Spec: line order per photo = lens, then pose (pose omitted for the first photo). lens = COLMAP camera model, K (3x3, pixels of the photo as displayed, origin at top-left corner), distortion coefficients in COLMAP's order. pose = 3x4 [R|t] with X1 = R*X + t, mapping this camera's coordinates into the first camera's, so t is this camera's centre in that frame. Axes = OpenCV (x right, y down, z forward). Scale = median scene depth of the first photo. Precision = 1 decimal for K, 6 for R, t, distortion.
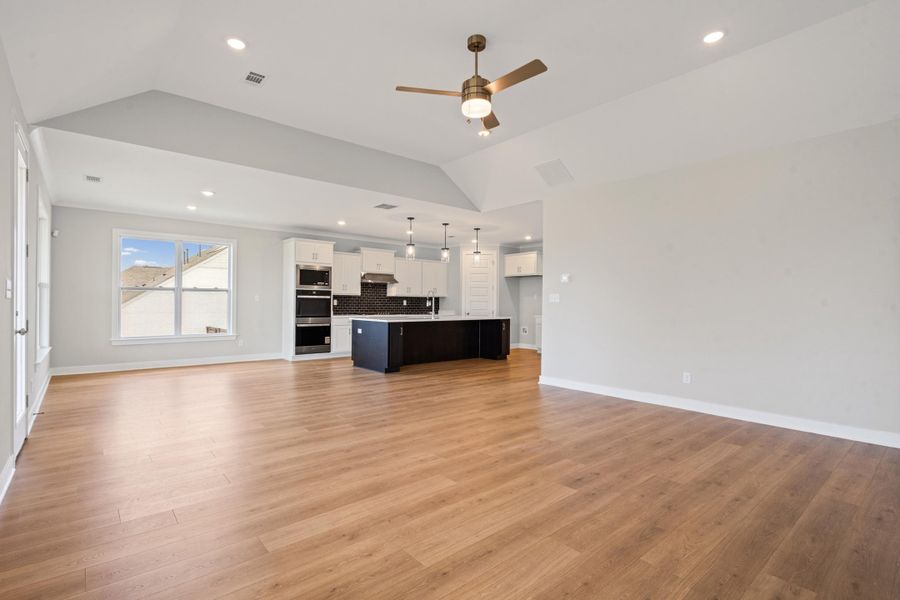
lens RADIAL K [[427.7, 0, 446.0], [0, 427.7, 304.6], [0, 0, 1]] dist [-0.000263, 0.000495]
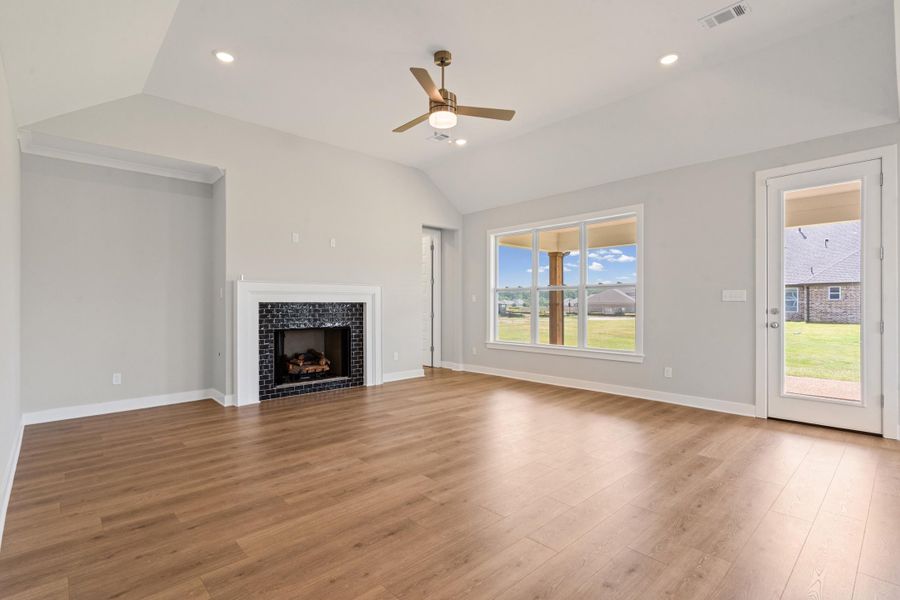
lens RADIAL K [[425.4, 0, 451.8], [0, 425.4, 302.1], [0, 0, 1]] dist [-0.002491, -0.000500]
pose [[-0.998527, -0.006329, -0.053895, 0.113201], [-0.006603, 0.999966, 0.004912, -0.005261], [0.053862, 0.005260, -0.998535, 2.141805]]
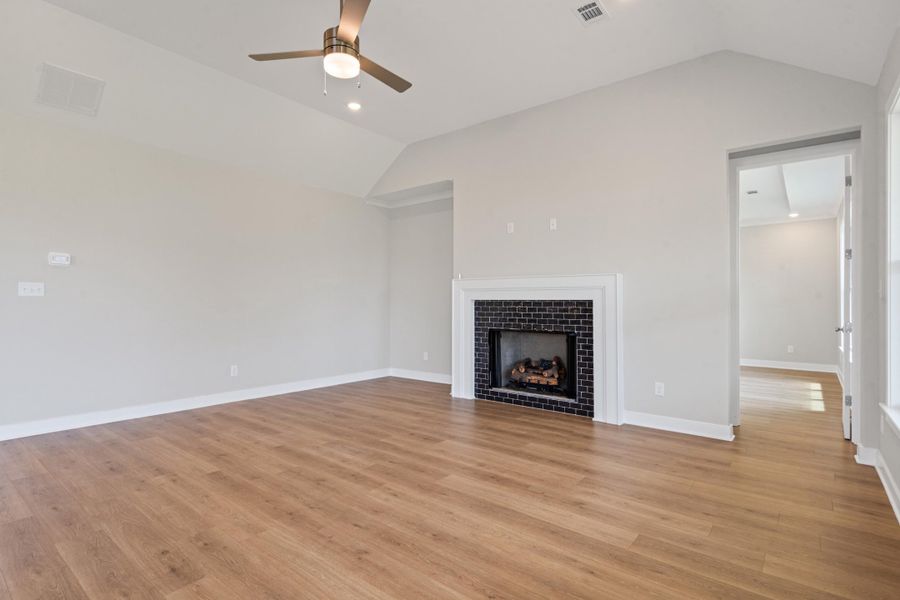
lens RADIAL K [[457.1, 0, 449.2], [0, 457.1, 306.2], [0, 0, 1]] dist [-0.004256, -0.000127]
pose [[-0.183515, -0.014984, 0.982903, -0.855875], [0.002984, 0.999871, 0.015799, 0.003485], [-0.983012, 0.005833, -0.183447, 1.003406]]
